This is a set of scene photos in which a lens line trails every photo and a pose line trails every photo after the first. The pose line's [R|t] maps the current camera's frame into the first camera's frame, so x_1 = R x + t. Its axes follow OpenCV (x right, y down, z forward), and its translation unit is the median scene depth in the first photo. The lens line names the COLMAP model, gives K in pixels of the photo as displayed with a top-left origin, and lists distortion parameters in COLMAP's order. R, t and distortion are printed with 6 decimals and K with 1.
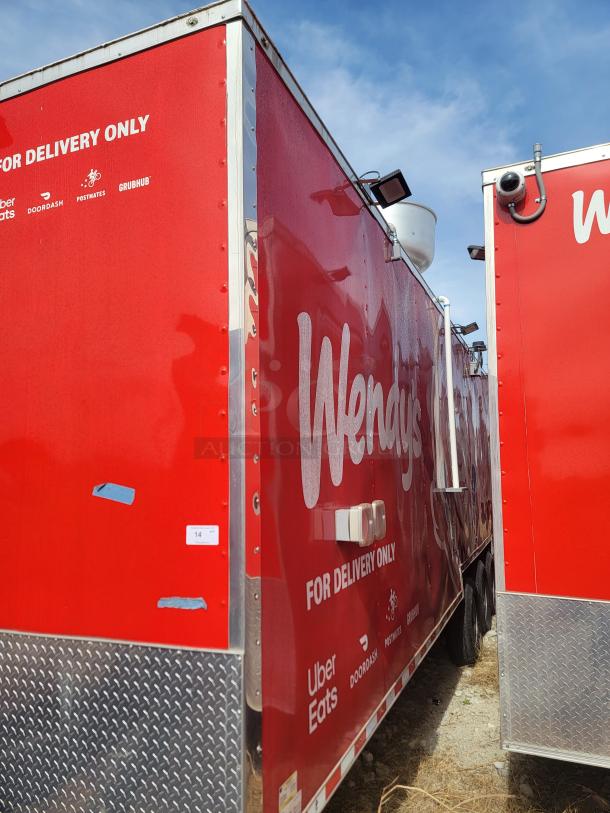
lens RADIAL K [[541.3, 0, 292.7], [0, 541.3, 405.3], [0, 0, 1]] dist [0.059705, -0.051997]
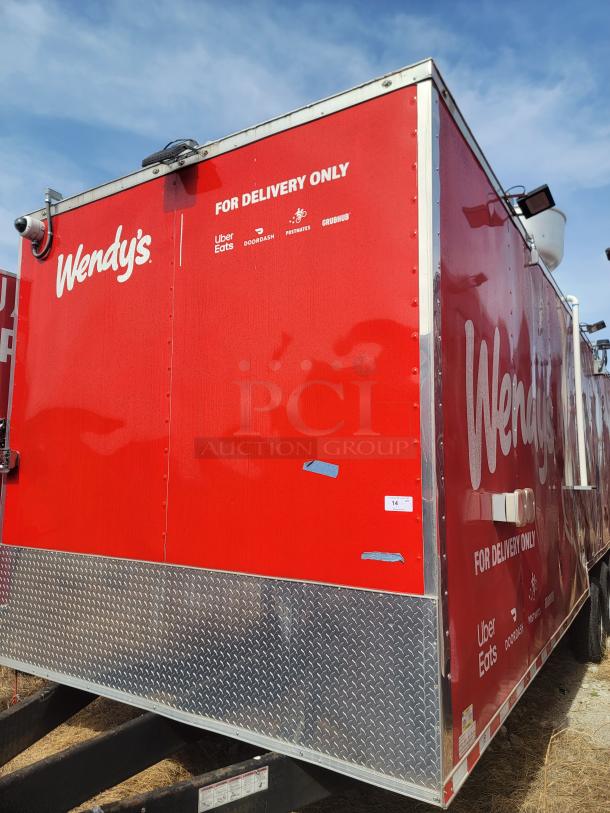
lens RADIAL K [[541.3, 0, 292.7], [0, 541.3, 405.3], [0, 0, 1]] dist [0.059705, -0.051997]
pose [[0.986700, 0.013255, -0.162008, -0.157487], [-0.012644, 0.999909, 0.004804, 0.008759], [0.162057, -0.002692, 0.986778, -0.200487]]
